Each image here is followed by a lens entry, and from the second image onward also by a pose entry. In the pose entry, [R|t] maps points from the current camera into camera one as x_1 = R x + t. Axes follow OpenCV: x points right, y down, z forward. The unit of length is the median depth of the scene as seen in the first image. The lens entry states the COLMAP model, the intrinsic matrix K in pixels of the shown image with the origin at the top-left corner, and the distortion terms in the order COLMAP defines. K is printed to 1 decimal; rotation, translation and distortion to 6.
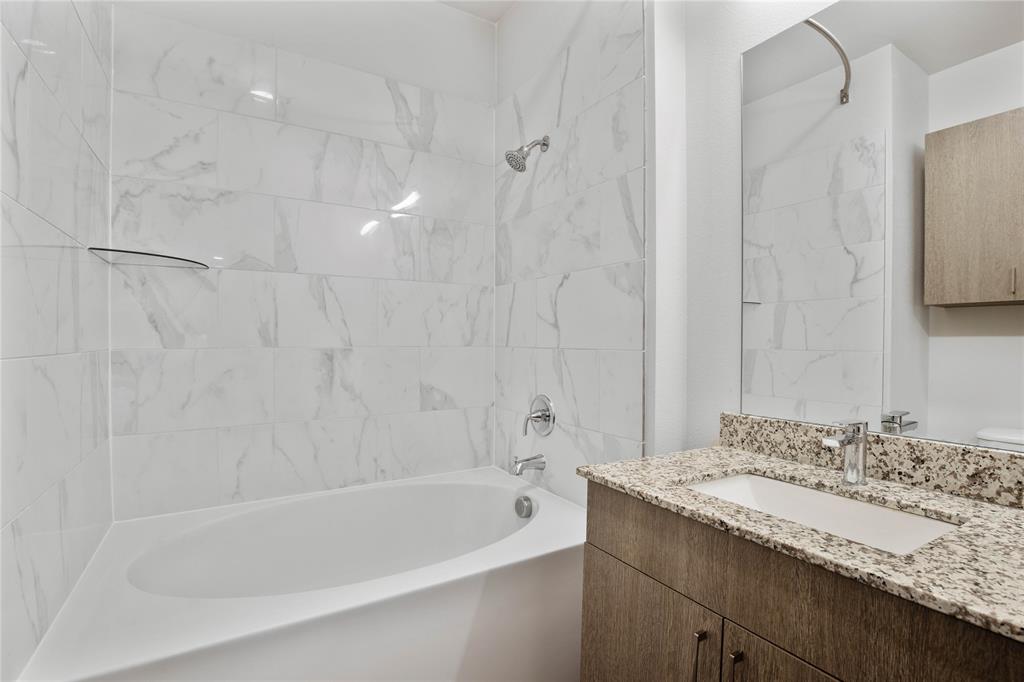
lens RADIAL K [[471.0, 0, 512.0], [0, 471.0, 341.0], [0, 0, 1]] dist [-0.042984, 0.011250]
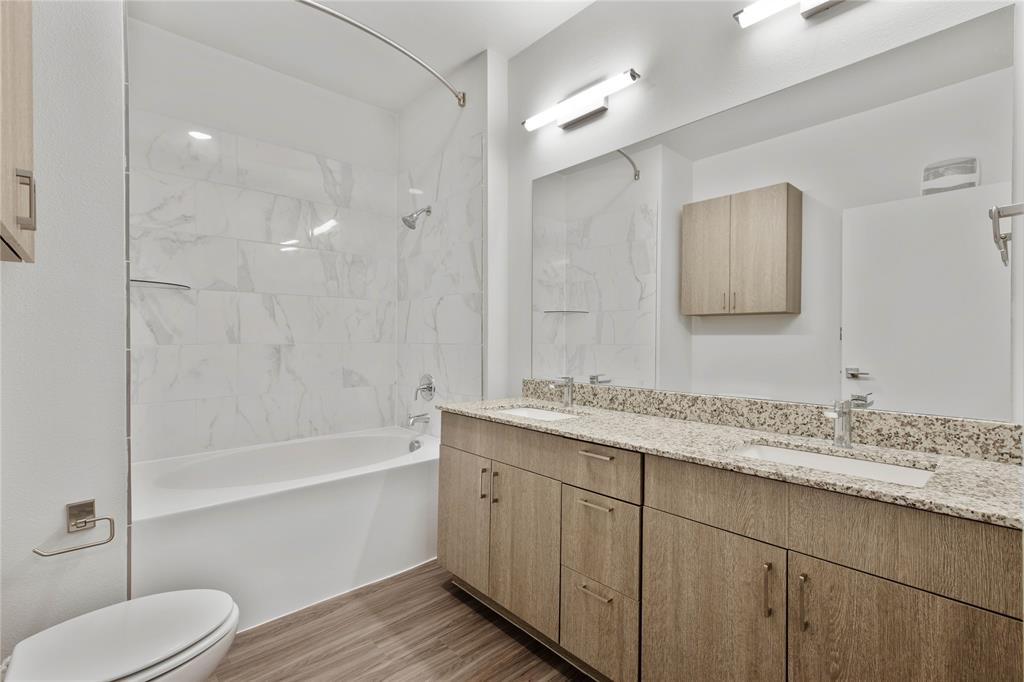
lens RADIAL K [[460.0, 0, 512.0], [0, 460.0, 341.0], [0, 0, 1]] dist [0.008065, -0.000041]
pose [[0.982408, -0.002125, 0.186738, 0.057186], [0.001199, 0.999986, 0.005073, -0.000728], [-0.186746, -0.004760, 0.982397, -0.548044]]
